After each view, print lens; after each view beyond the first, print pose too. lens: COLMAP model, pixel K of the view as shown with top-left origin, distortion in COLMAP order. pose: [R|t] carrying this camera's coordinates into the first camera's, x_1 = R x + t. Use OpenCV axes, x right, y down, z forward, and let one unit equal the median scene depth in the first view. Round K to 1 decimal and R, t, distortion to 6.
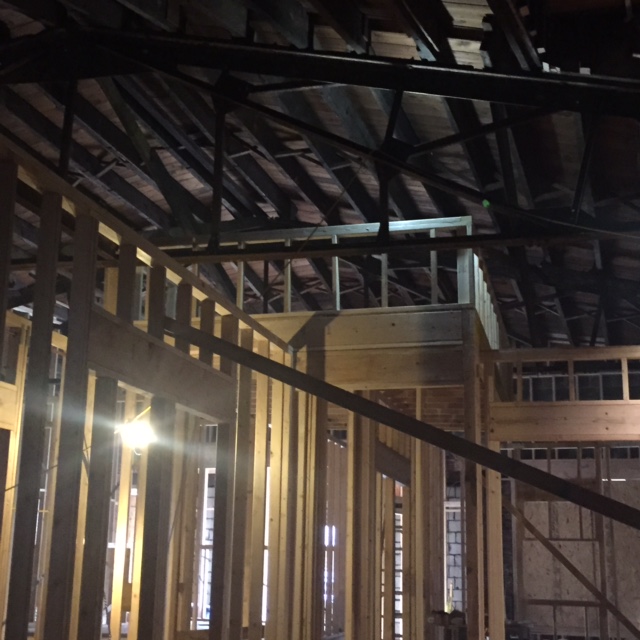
lens RADIAL K [[1060.5, 0, 320.0], [0, 1060.5, 320.0], [0, 0, 1]] dist [0.058756, -0.006953]
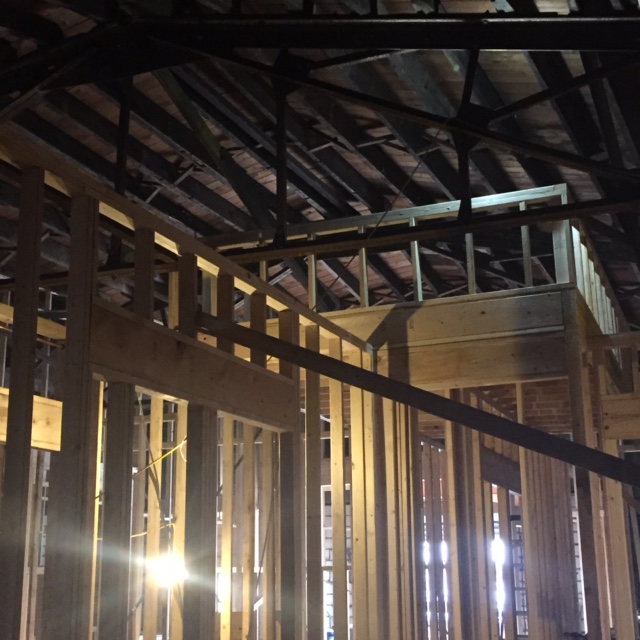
lens RADIAL K [[1060.5, 0, 320.0], [0, 1060.5, 320.0], [0, 0, 1]] dist [0.058756, -0.006953]
pose [[0.990660, -0.061989, -0.121450, 0.039153], [0.060160, 0.998014, -0.018671, 0.017499], [0.122366, 0.011191, 0.992422, 0.101475]]
